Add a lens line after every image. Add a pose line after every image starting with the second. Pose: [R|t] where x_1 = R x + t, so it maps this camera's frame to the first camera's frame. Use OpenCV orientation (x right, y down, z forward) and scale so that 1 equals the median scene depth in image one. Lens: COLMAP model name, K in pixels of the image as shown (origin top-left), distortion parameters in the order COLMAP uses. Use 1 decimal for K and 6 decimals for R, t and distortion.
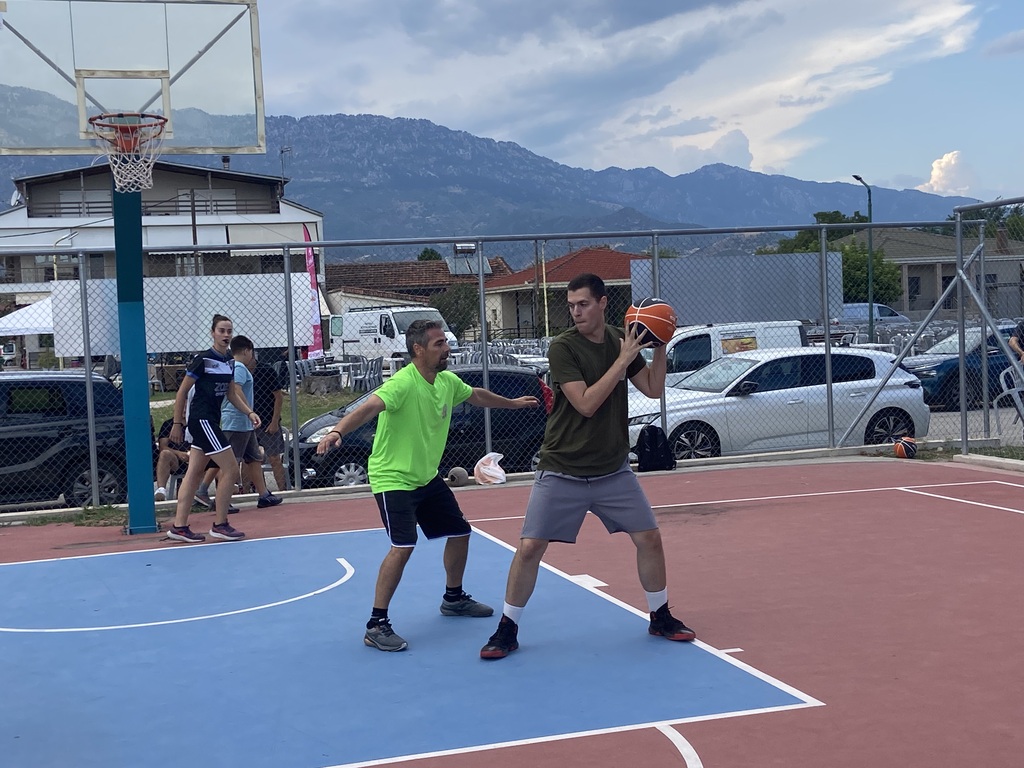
lens RADIAL K [[1399.7, 0, 481.4], [0, 1399.7, 385.8], [0, 0, 1]] dist [0.102733, 0.029517]
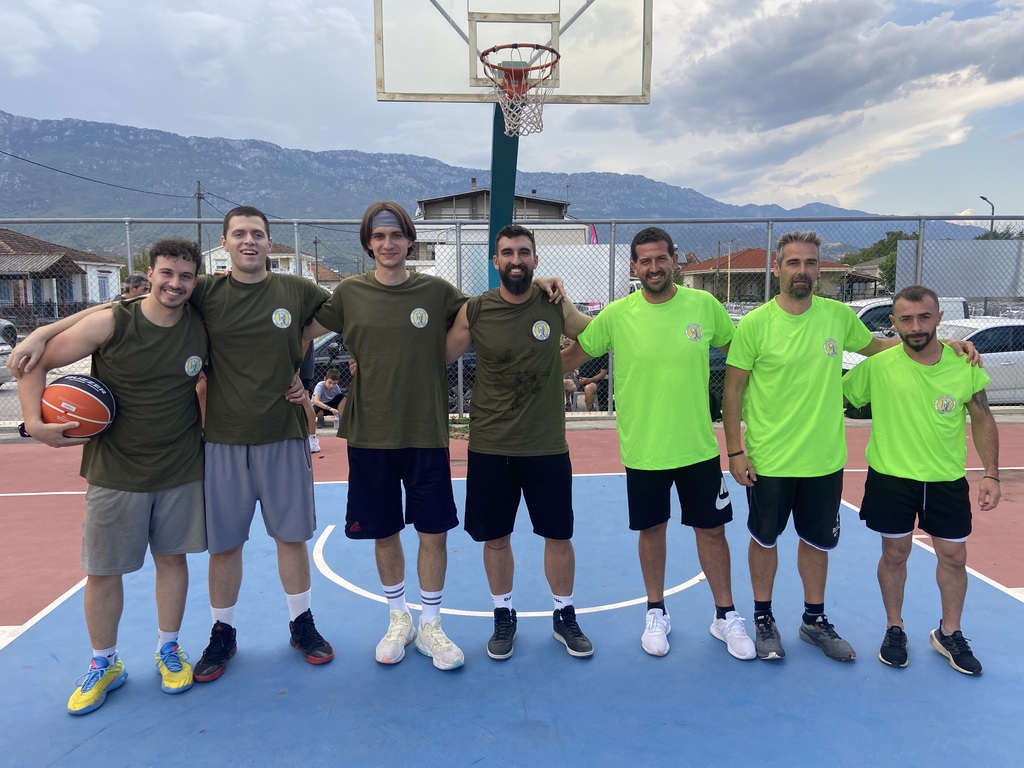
lens RADIAL K [[760.4, 0, 512.0], [0, 760.4, 384.0], [0, 0, 1]] dist [0.098789, -0.125736]
pose [[0.980531, 0.061759, -0.186398, -0.074215], [-0.047185, 0.995544, 0.081638, -0.005359], [0.190609, -0.071253, 0.979077, 0.243015]]
